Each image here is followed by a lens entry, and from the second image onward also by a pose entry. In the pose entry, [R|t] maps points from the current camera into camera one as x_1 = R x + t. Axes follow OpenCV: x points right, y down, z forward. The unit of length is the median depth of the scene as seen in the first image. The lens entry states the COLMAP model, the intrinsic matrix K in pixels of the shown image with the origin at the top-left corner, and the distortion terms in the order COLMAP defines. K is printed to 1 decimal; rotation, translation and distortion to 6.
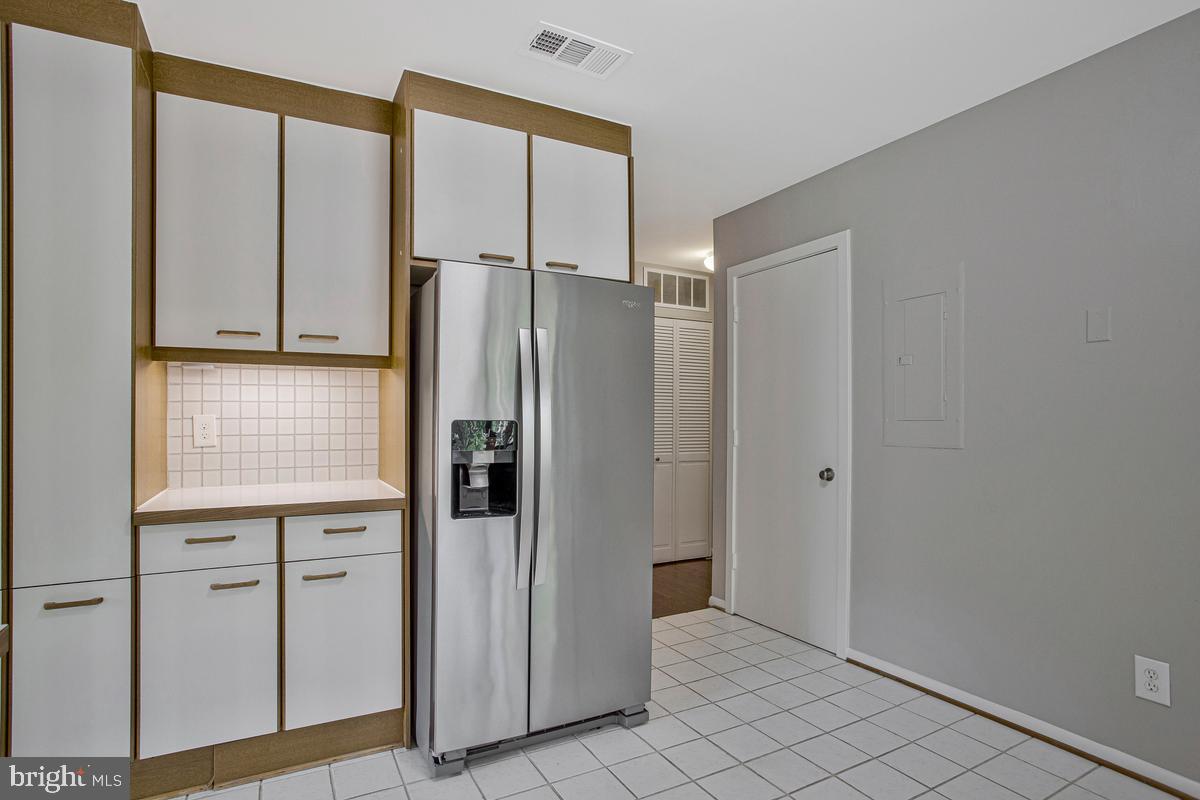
lens RADIAL K [[615.4, 0, 598.4], [0, 615.4, 420.3], [0, 0, 1]] dist [-0.046593, 0.000269]
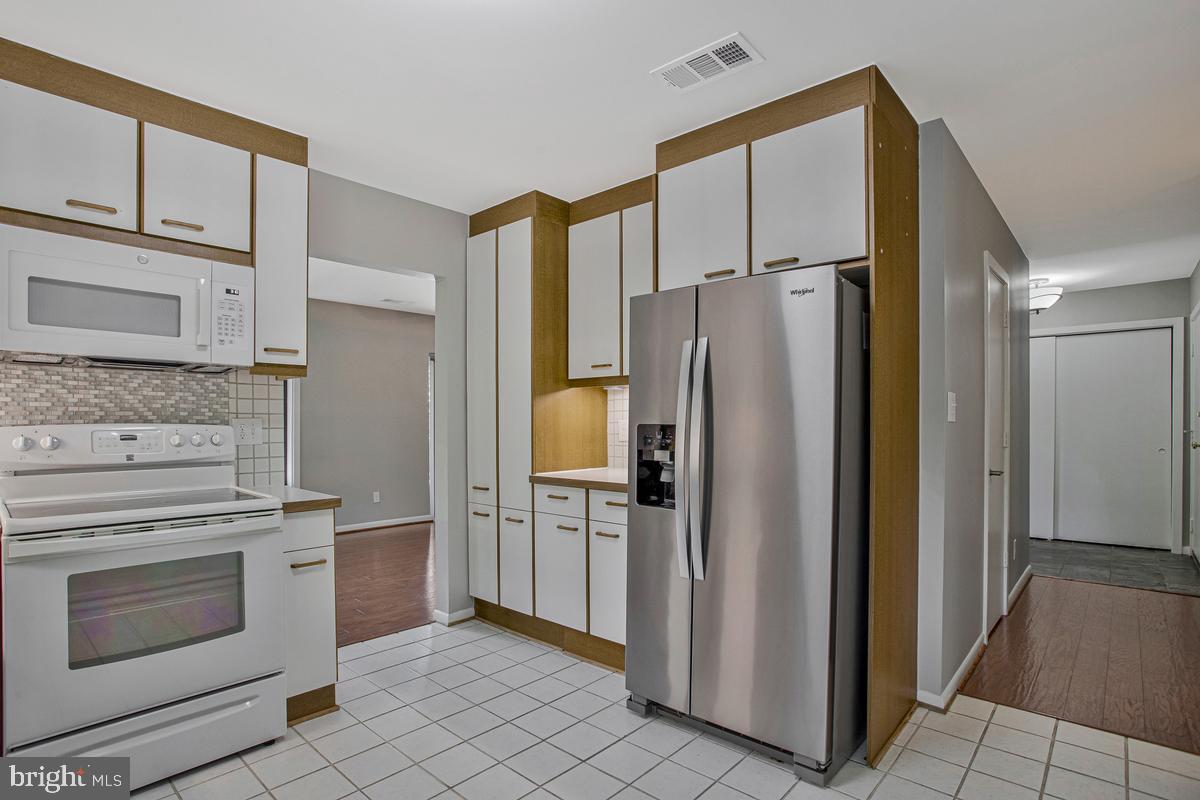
lens RADIAL K [[607.4, 0, 581.9], [0, 607.4, 420.8], [0, 0, 1]] dist [-0.071730, 0.047200]
pose [[0.319475, -0.002389, -0.947592, 0.865788], [-0.005851, 0.999973, -0.004494, -0.001536], [0.947577, 0.006980, 0.319452, 0.493502]]
